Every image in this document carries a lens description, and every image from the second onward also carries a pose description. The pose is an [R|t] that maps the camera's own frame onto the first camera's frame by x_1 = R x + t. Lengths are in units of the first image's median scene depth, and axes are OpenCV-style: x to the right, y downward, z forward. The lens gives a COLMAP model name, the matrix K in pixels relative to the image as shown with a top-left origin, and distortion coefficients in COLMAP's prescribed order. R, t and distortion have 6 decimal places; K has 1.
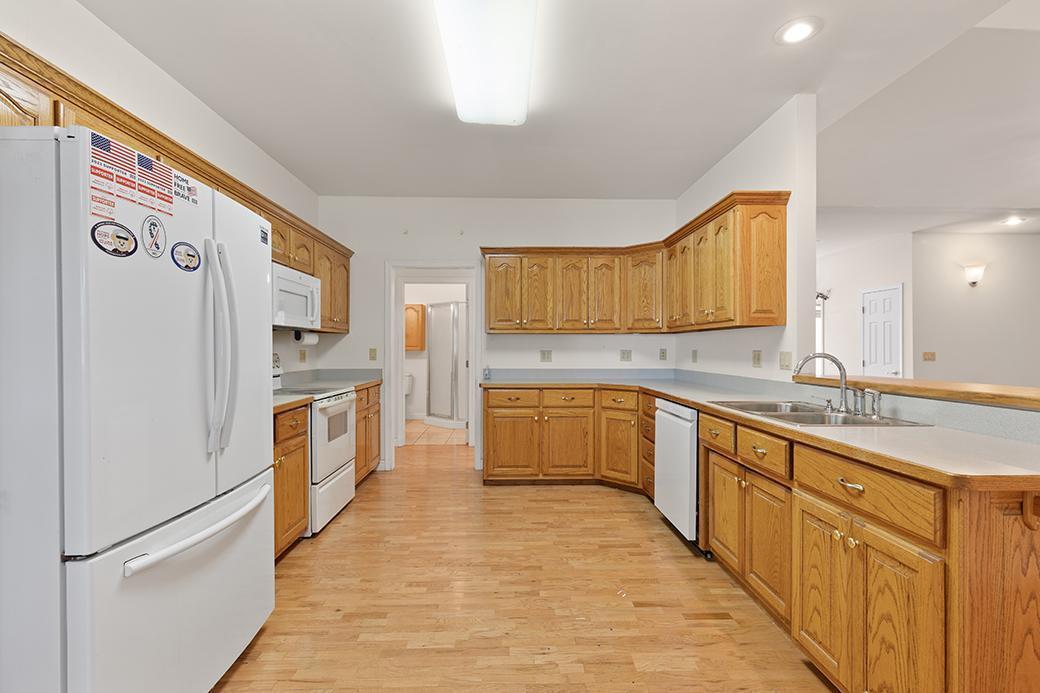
lens RADIAL K [[468.5, 0, 522.7], [0, 468.5, 350.6], [0, 0, 1]] dist [0.008818, -0.003464]
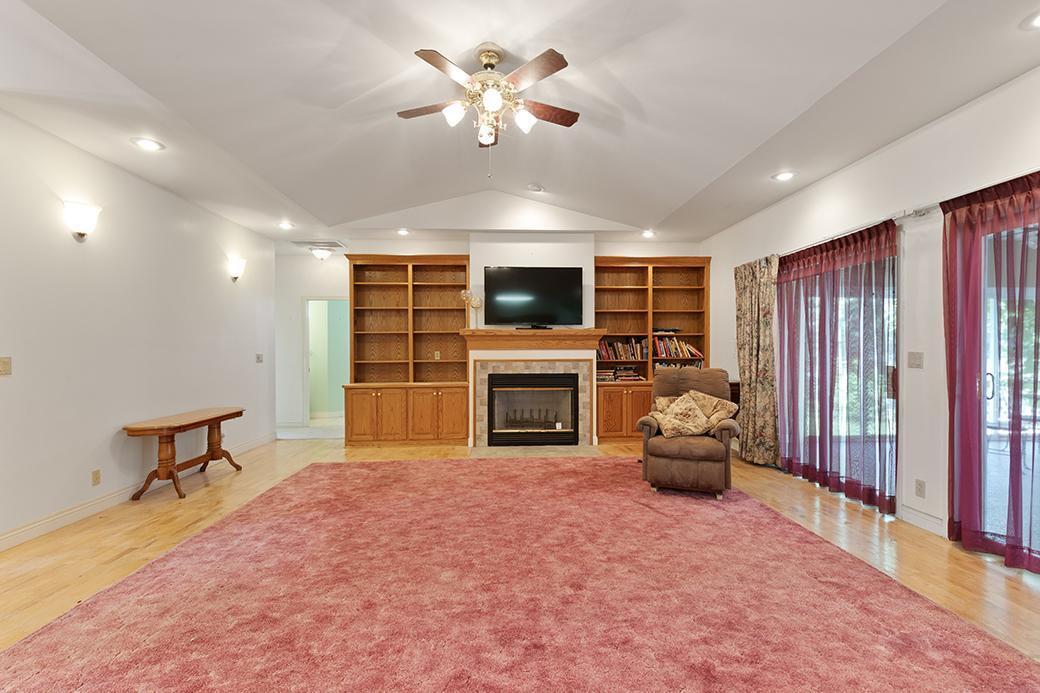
lens RADIAL K [[468.5, 0, 521.6], [0, 468.5, 351.6], [0, 0, 1]] dist [0.008818, -0.003464]
pose [[-0.020489, -0.008723, 0.999752, 0.781957], [0.008260, 0.999926, 0.008893, -0.004941], [-0.999756, 0.008440, -0.020416, 0.998640]]
